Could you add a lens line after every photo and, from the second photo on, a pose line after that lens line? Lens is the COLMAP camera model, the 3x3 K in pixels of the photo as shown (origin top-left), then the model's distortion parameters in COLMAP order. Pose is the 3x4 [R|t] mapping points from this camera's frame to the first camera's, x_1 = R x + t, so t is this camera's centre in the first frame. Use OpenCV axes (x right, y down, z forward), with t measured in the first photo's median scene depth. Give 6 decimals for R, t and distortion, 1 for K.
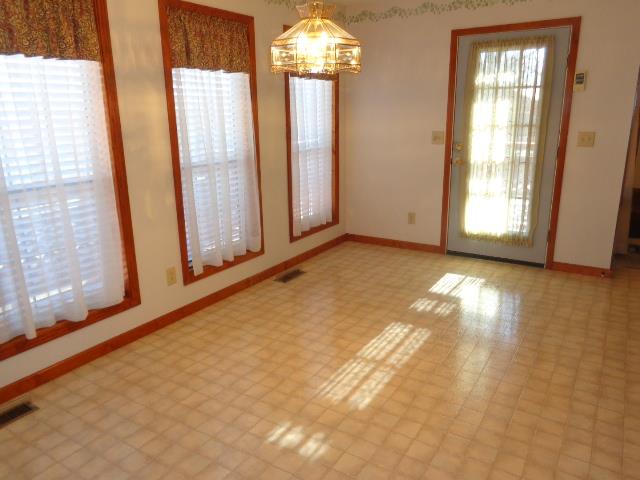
lens RADIAL K [[481.5, 0, 321.7], [0, 481.5, 238.5], [0, 0, 1]] dist [-0.006077, 0.001308]
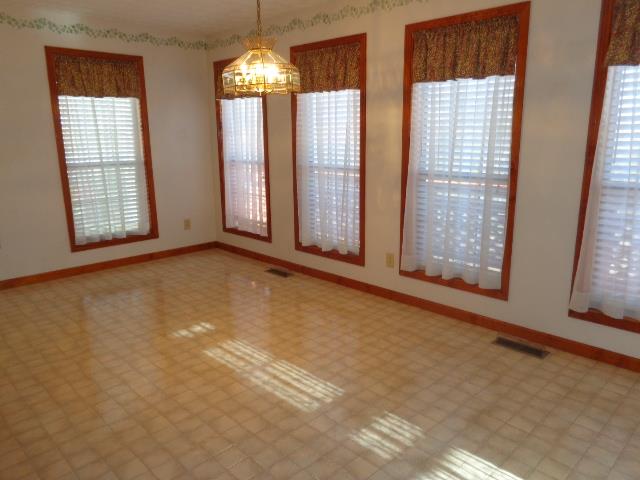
lens RADIAL K [[481.5, 0, 321.7], [0, 481.5, 238.5], [0, 0, 1]] dist [-0.006077, 0.001308]
pose [[-0.223823, 0.233690, -0.946199, 0.958320], [-0.237263, 0.928558, 0.285458, -0.310384], [0.945309, 0.288390, -0.152387, 1.151173]]
